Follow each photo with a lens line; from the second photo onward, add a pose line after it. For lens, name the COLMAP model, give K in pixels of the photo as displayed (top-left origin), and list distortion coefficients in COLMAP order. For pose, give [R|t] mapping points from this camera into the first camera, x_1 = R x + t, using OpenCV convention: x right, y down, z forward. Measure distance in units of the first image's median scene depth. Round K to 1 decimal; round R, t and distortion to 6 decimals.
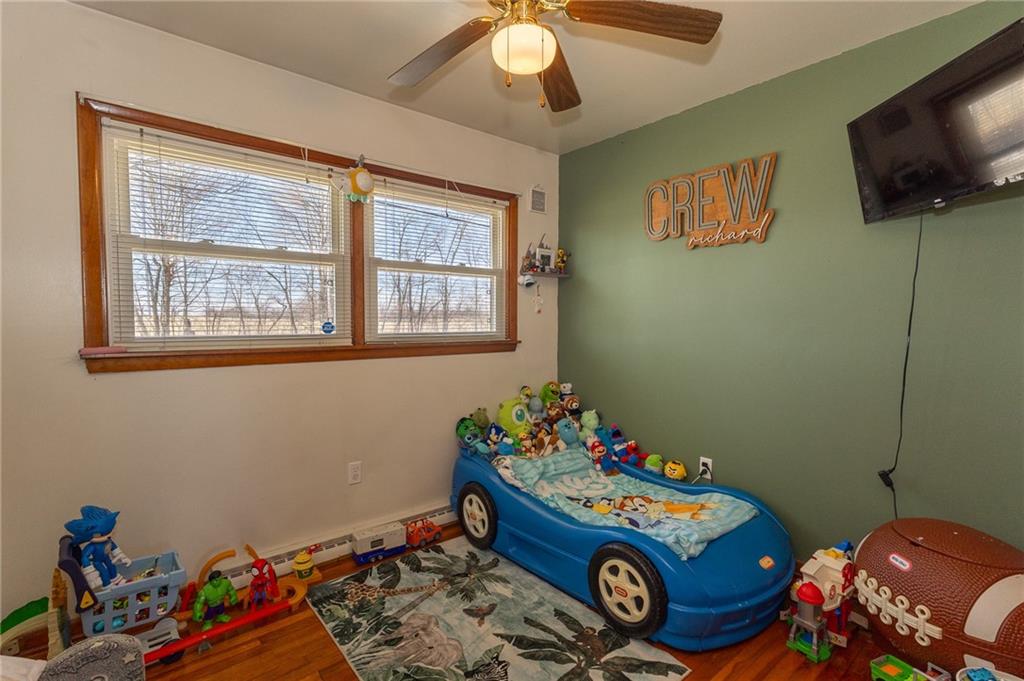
lens RADIAL K [[489.2, 0, 512.0], [0, 489.2, 340.5], [0, 0, 1]] dist [-0.004071, 0.001382]
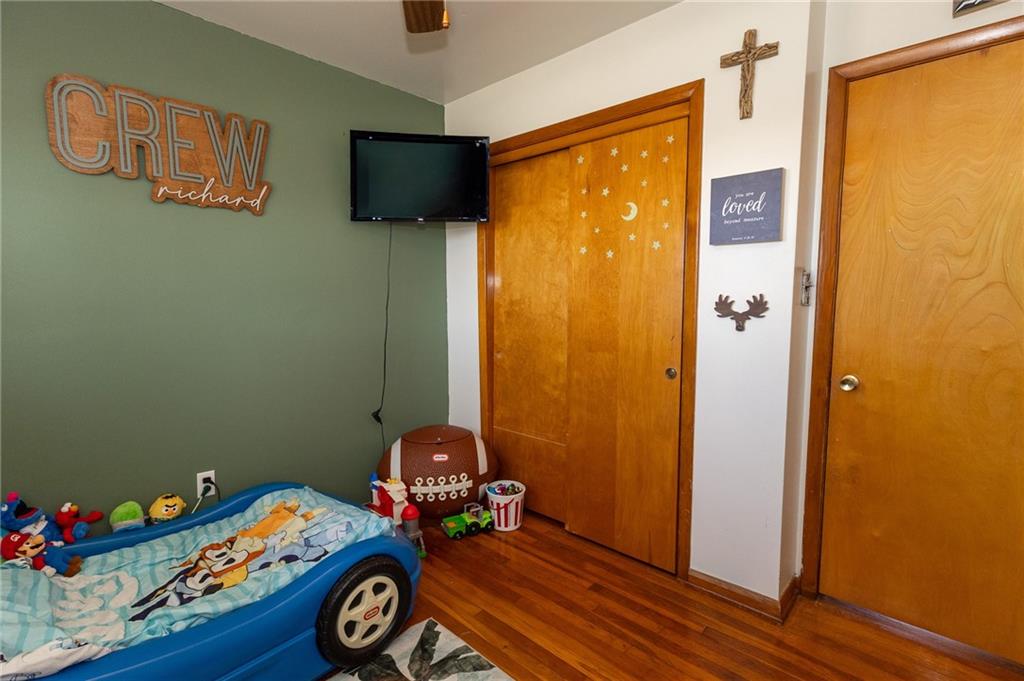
lens RADIAL K [[489.2, 0, 512.0], [0, 489.2, 340.5], [0, 0, 1]] dist [-0.004071, 0.001382]
pose [[-0.129606, -0.089935, 0.987479, -0.497511], [0.042376, 0.994466, 0.096133, -0.033884], [-0.990660, 0.054305, -0.125078, 0.664495]]
